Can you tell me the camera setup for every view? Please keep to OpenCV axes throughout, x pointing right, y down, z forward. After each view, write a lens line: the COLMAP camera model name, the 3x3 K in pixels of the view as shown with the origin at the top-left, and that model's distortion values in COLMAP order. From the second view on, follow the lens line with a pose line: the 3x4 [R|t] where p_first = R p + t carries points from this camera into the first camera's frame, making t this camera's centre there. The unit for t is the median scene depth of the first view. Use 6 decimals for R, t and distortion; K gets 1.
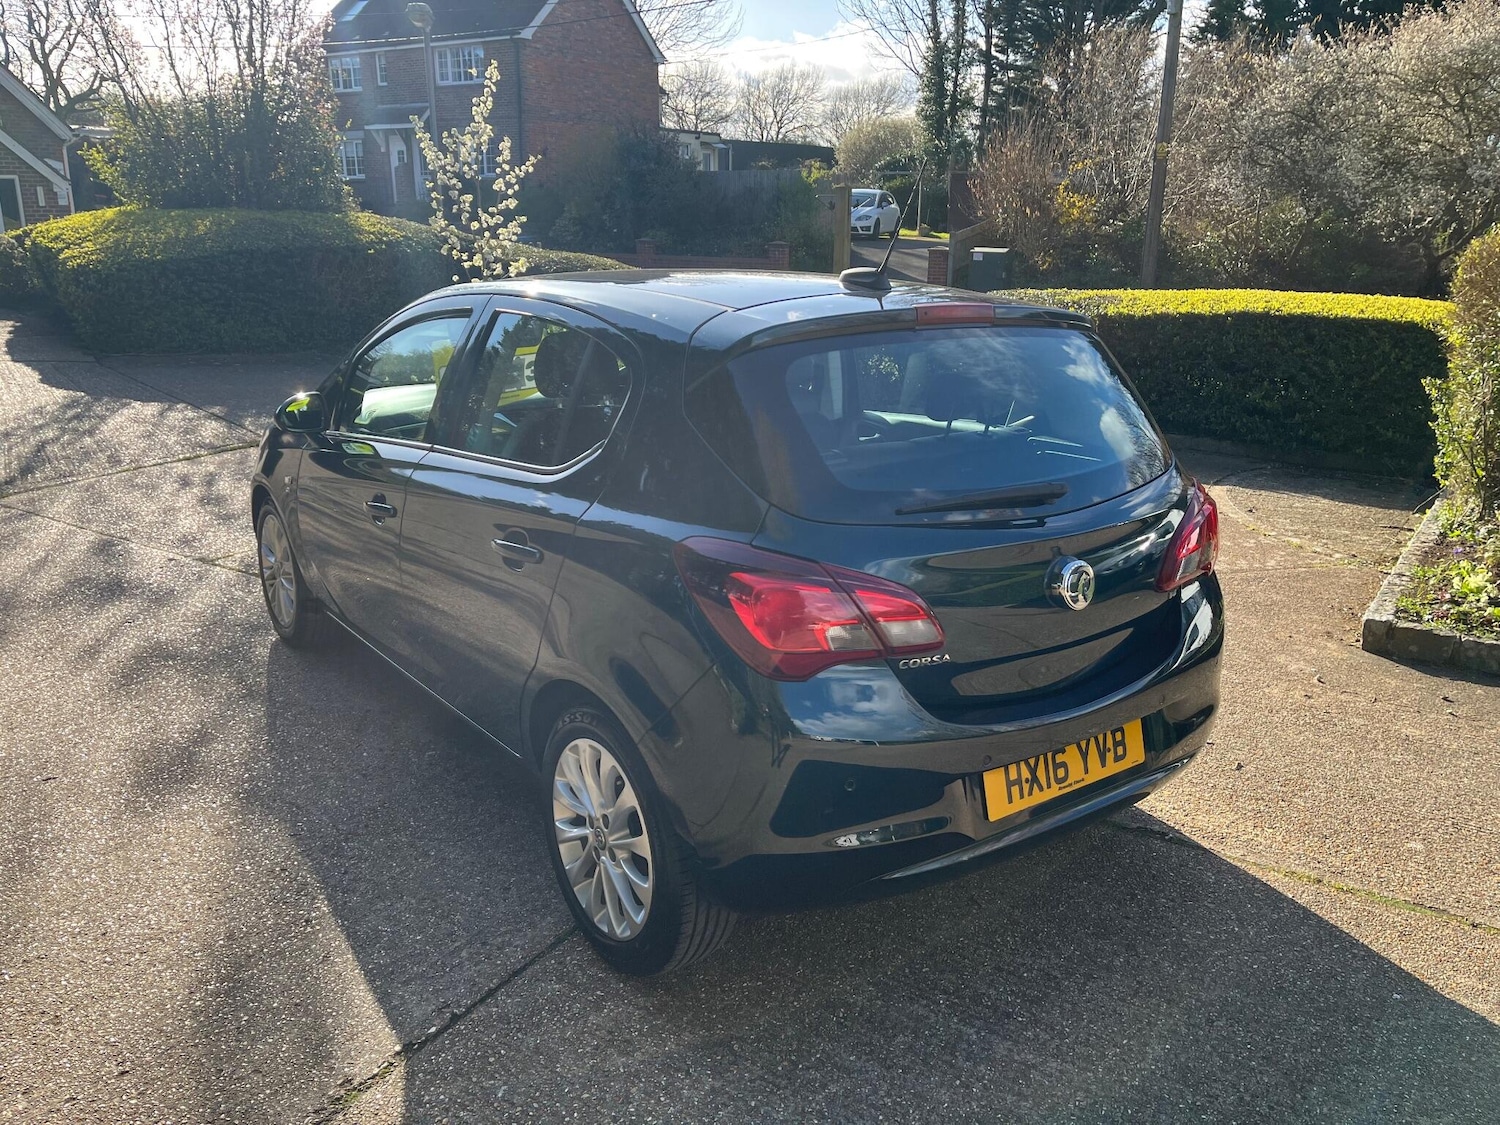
lens RADIAL K [[1142.2, 0, 726.6], [0, 1142.2, 562.5], [0, 0, 1]] dist [0.064218, -0.096558]
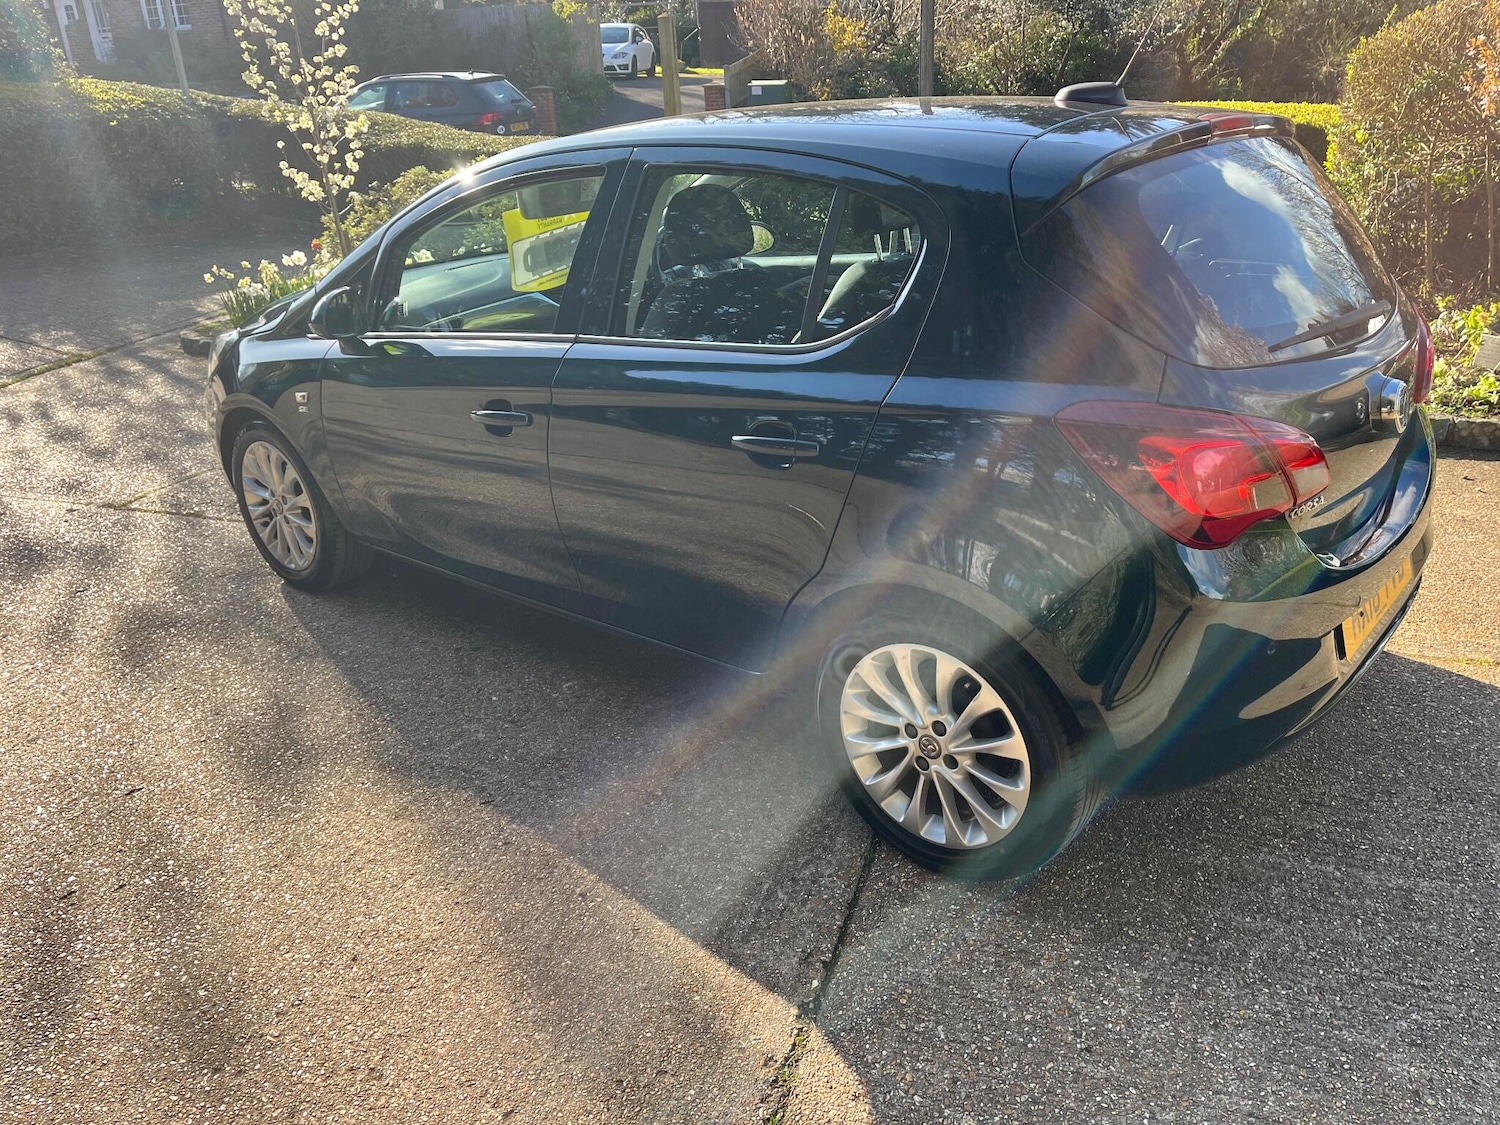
lens RADIAL K [[1140.2, 0, 741.1], [0, 1140.2, 564.5], [0, 0, 1]] dist [0.074685, -0.102909]
pose [[0.967829, -0.144364, 0.206074, -0.129808], [0.118095, 0.983839, 0.134588, -0.013290], [-0.222174, -0.105922, 0.969236, 0.050237]]
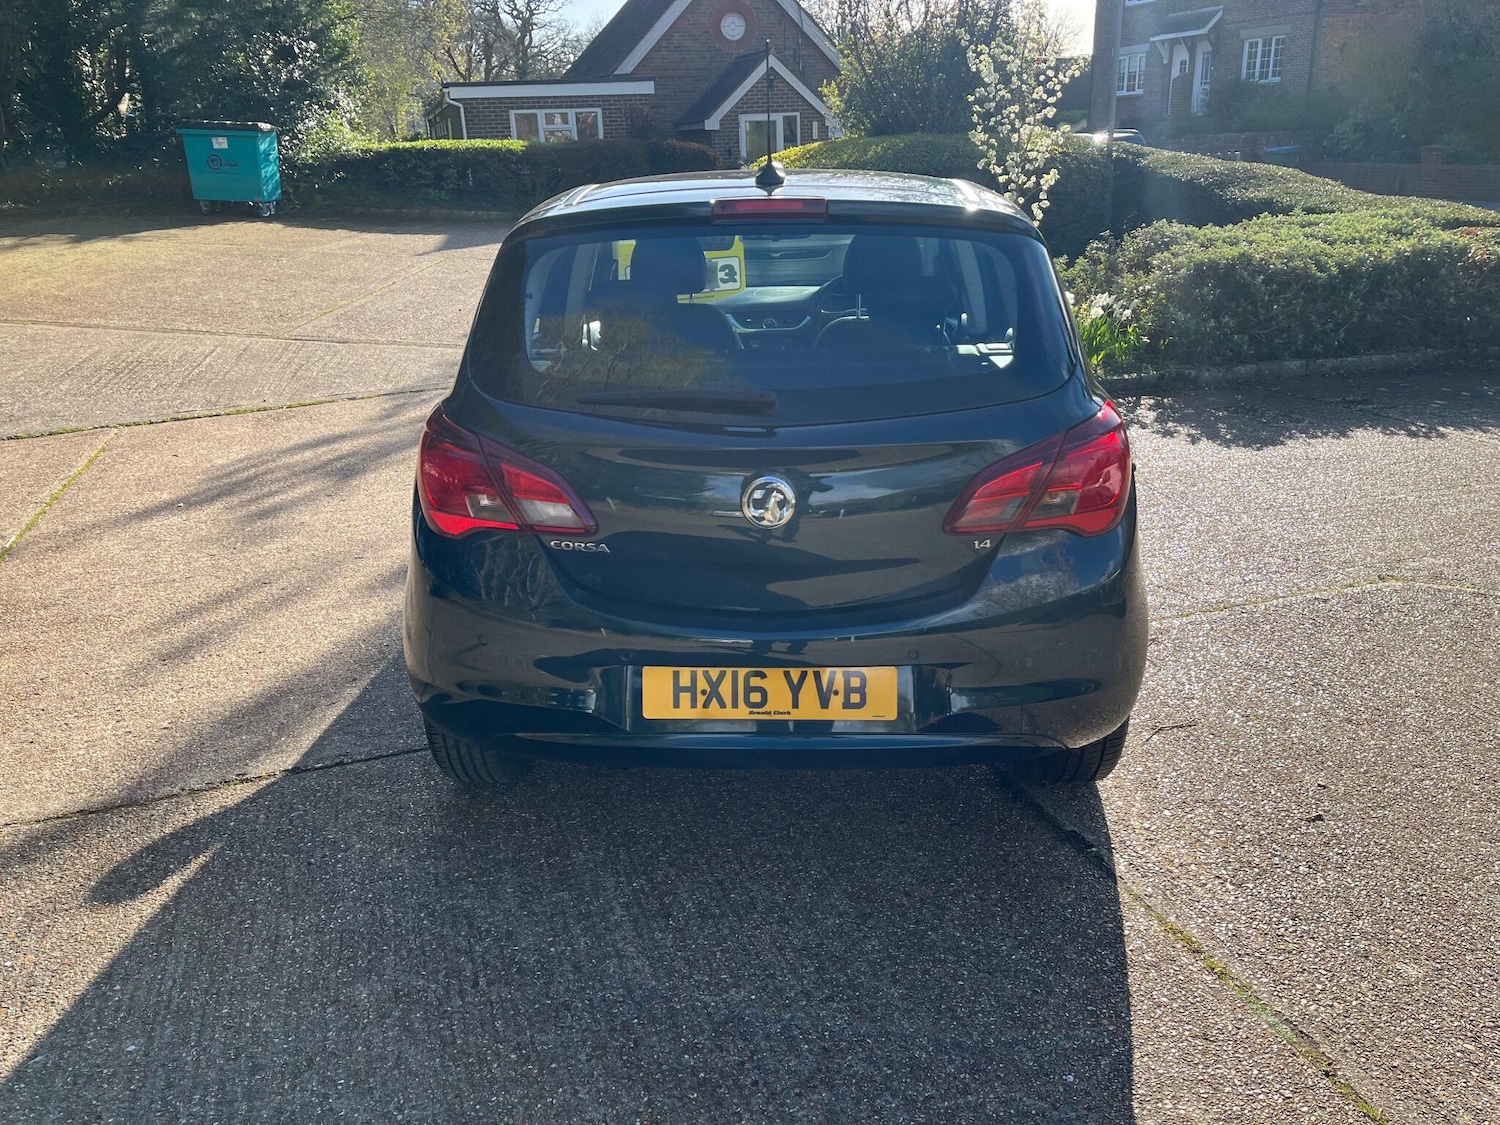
lens RADIAL K [[1140.2, 0, 741.1], [0, 1140.2, 564.5], [0, 0, 1]] dist [0.074685, -0.102909]
pose [[0.786542, 0.175823, -0.591977, 0.249229], [-0.138042, 0.984414, 0.108967, -0.008373], [0.601910, -0.003990, 0.798554, 0.070626]]
